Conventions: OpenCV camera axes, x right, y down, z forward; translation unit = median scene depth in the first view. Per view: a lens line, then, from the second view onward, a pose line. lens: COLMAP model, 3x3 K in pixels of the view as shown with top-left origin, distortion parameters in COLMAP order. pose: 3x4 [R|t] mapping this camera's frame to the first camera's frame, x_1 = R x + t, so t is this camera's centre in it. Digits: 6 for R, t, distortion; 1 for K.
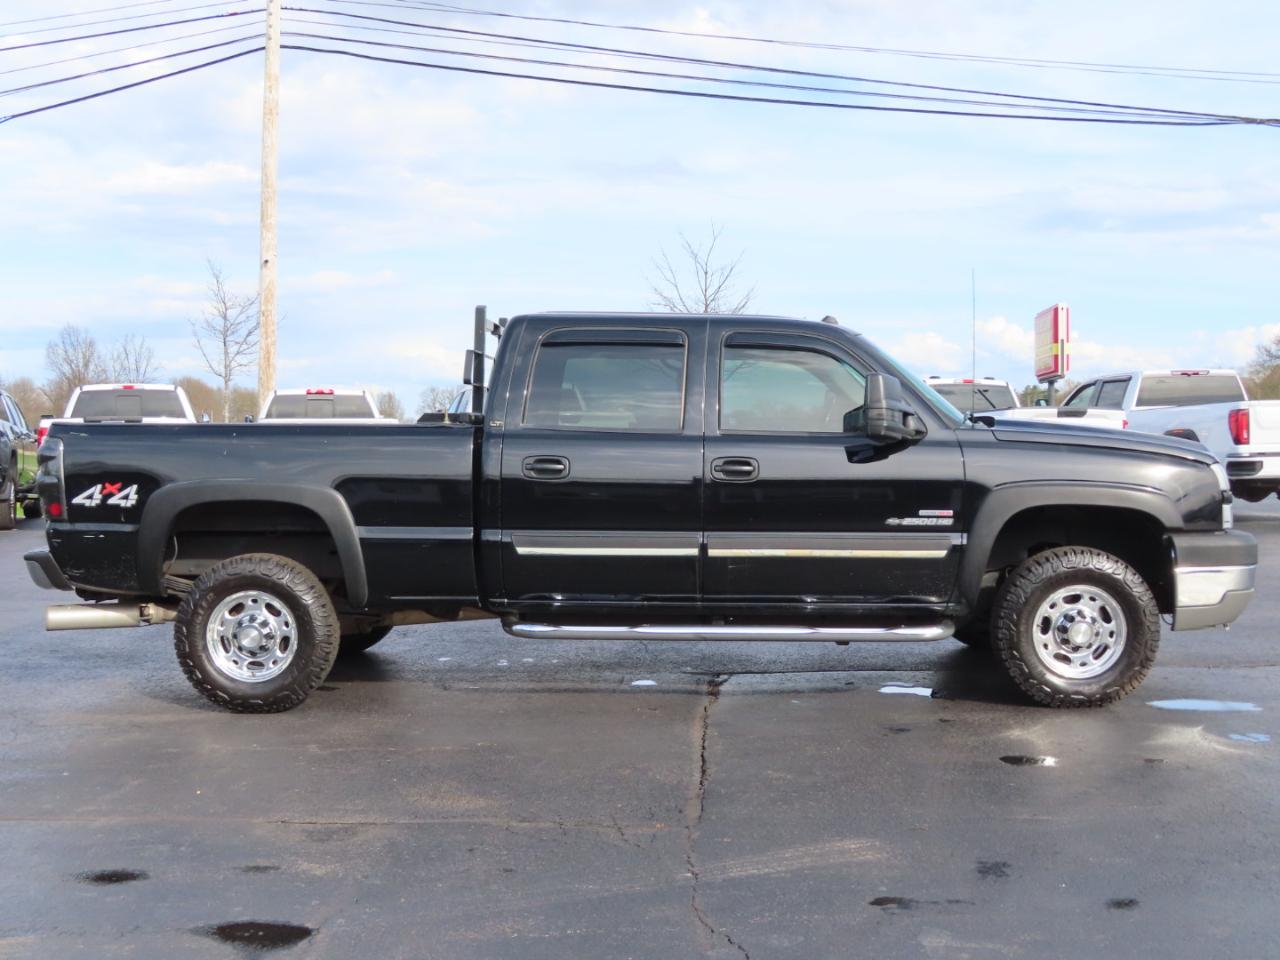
lens RADIAL K [[1455.8, 0, 640.0], [0, 1455.8, 480.0], [0, 0, 1]] dist [-0.036398, 0.003636]
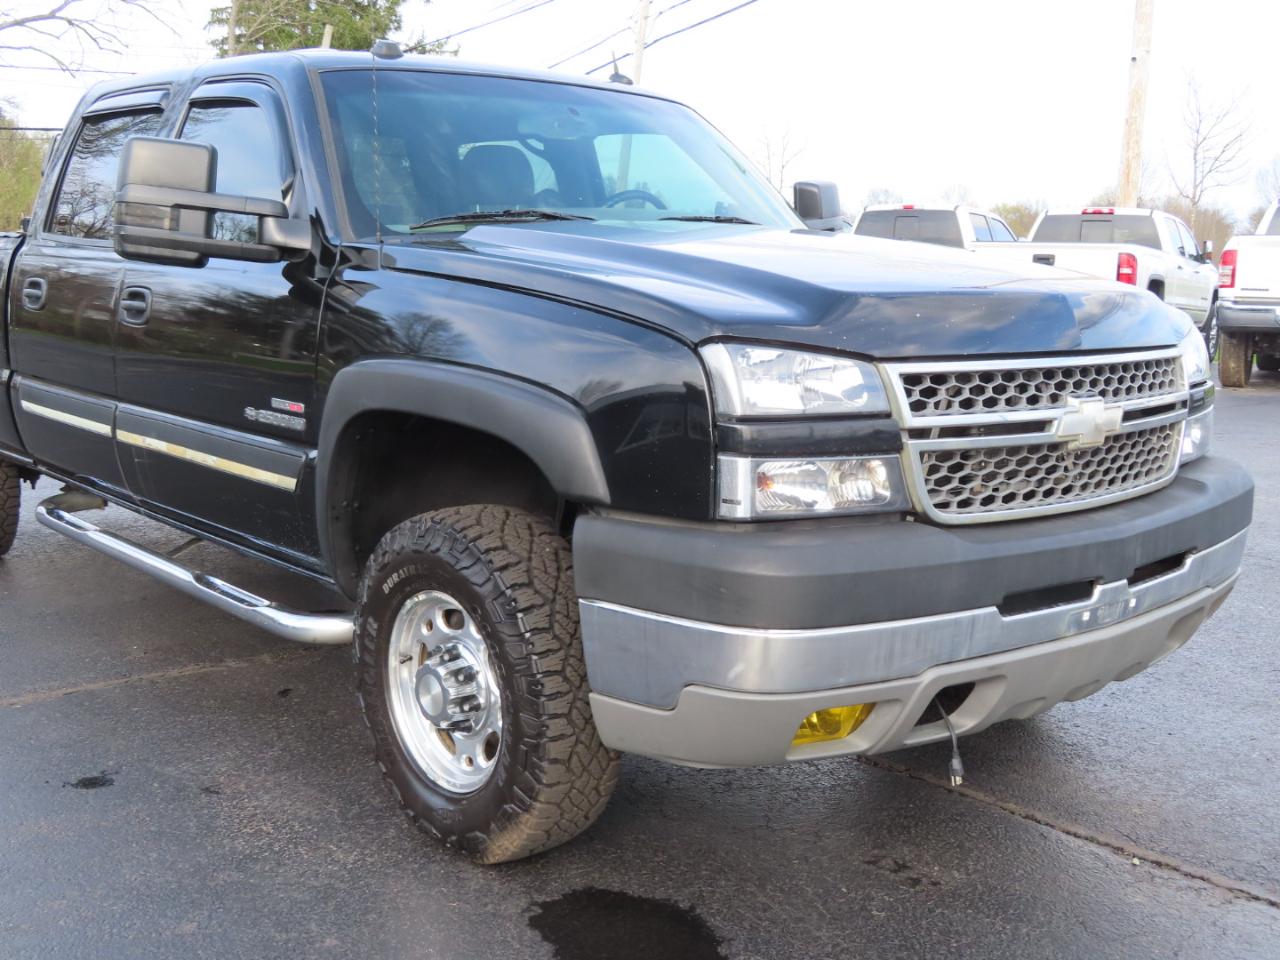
lens RADIAL K [[1422.0, 0, 637.5], [0, 1422.0, 482.2], [0, 0, 1]] dist [-0.027882, 0.014251]
pose [[0.671651, 0.130995, -0.729195, 0.660080], [-0.042008, 0.989395, 0.139046, -0.025946], [0.739676, -0.062758, 0.670030, 0.743759]]
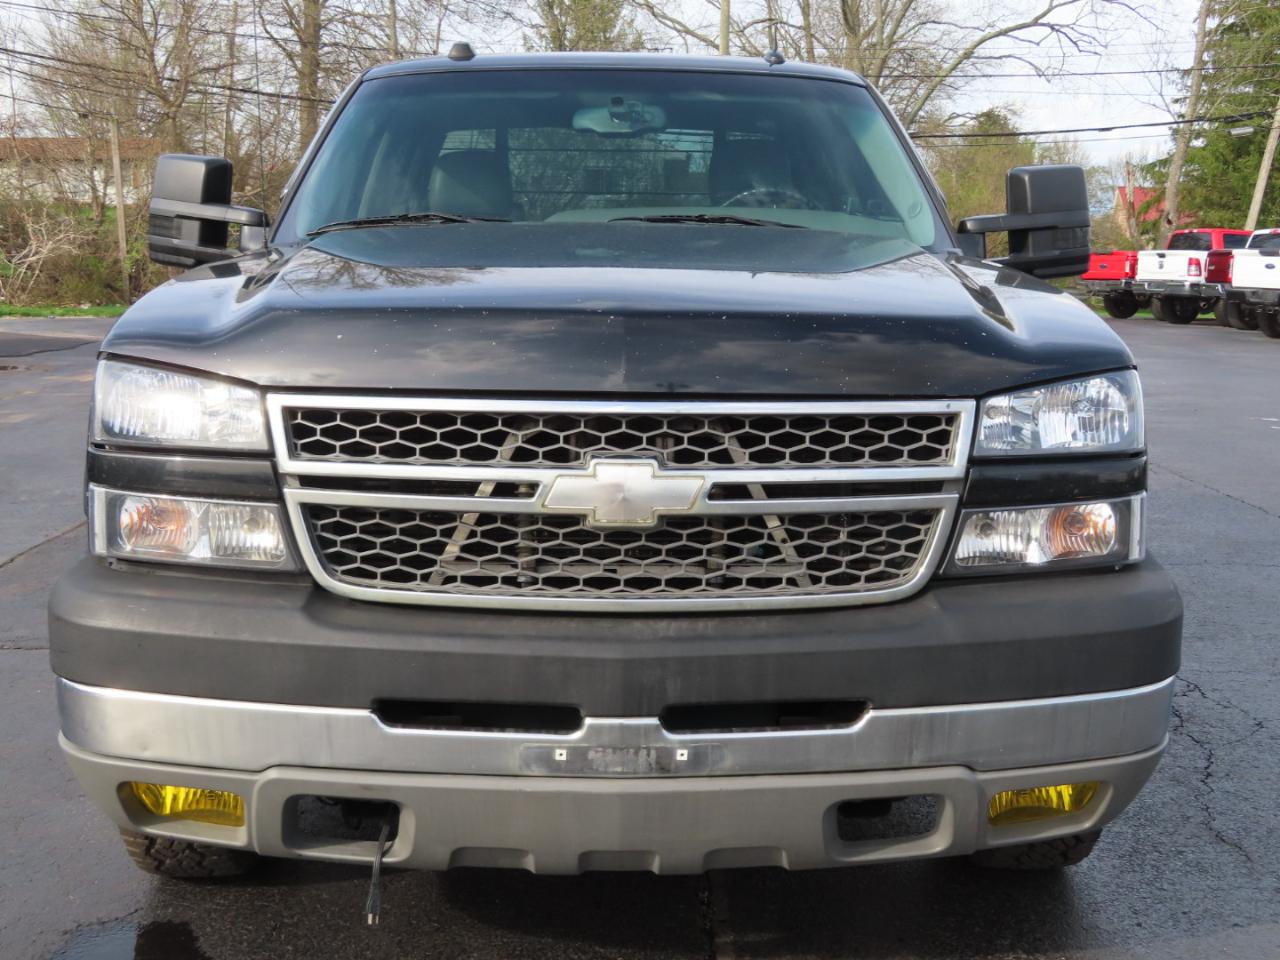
lens RADIAL K [[1455.8, 0, 640.0], [0, 1455.8, 480.0], [0, 0, 1]] dist [-0.036398, 0.003636]
pose [[0.046811, 0.164121, -0.985329, 0.749675], [-0.043161, 0.985821, 0.162152, -0.044484], [0.997971, 0.034938, 0.053231, 1.117890]]
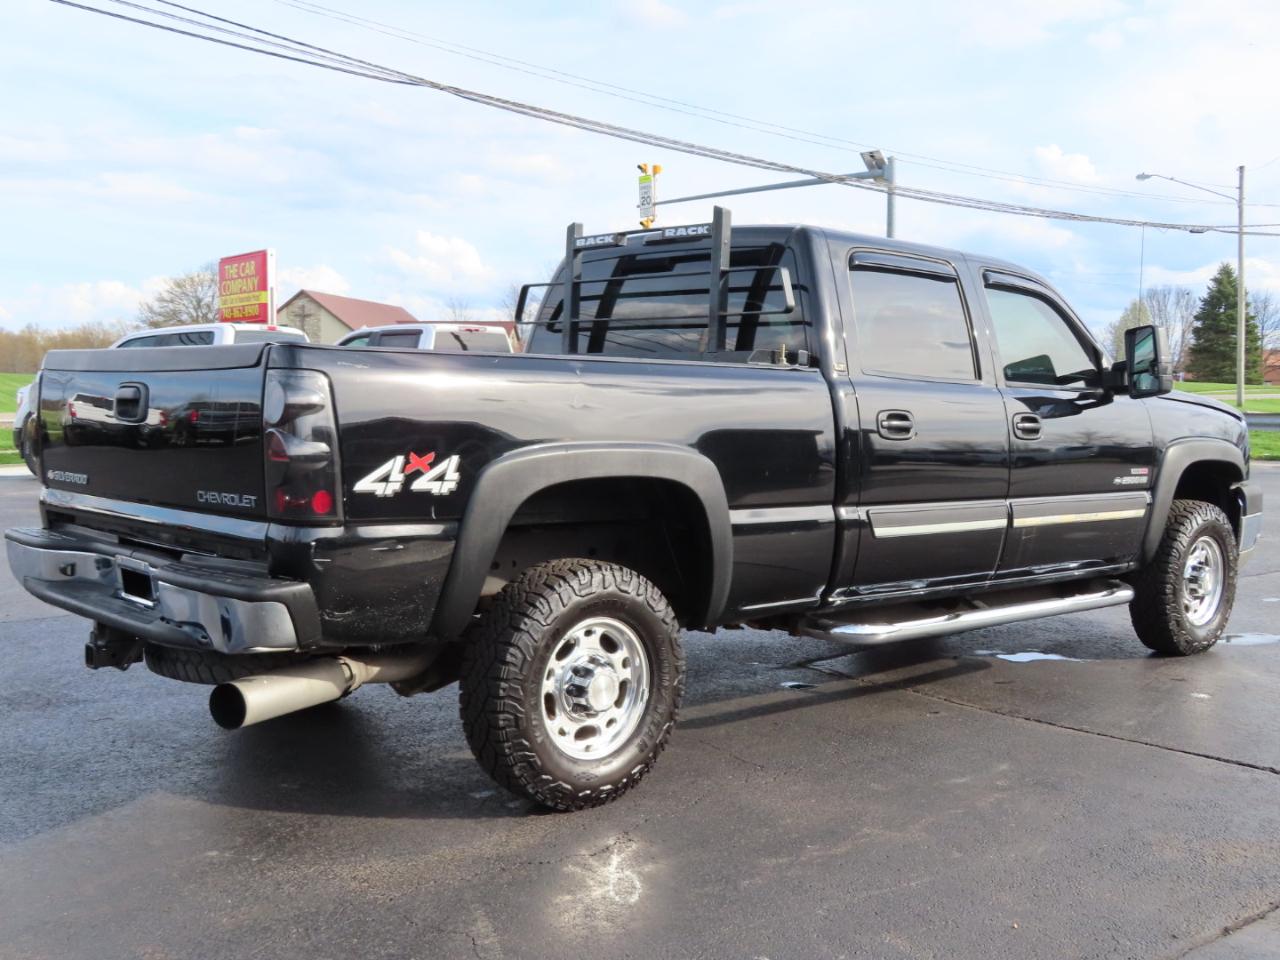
lens RADIAL K [[1422.0, 0, 637.5], [0, 1422.0, 482.2], [0, 0, 1]] dist [-0.027882, 0.014251]
pose [[0.723031, -0.029558, 0.690183, -0.692763], [0.004646, 0.999270, 0.037927, -0.007344], [-0.690800, -0.024216, 0.722640, 0.541229]]
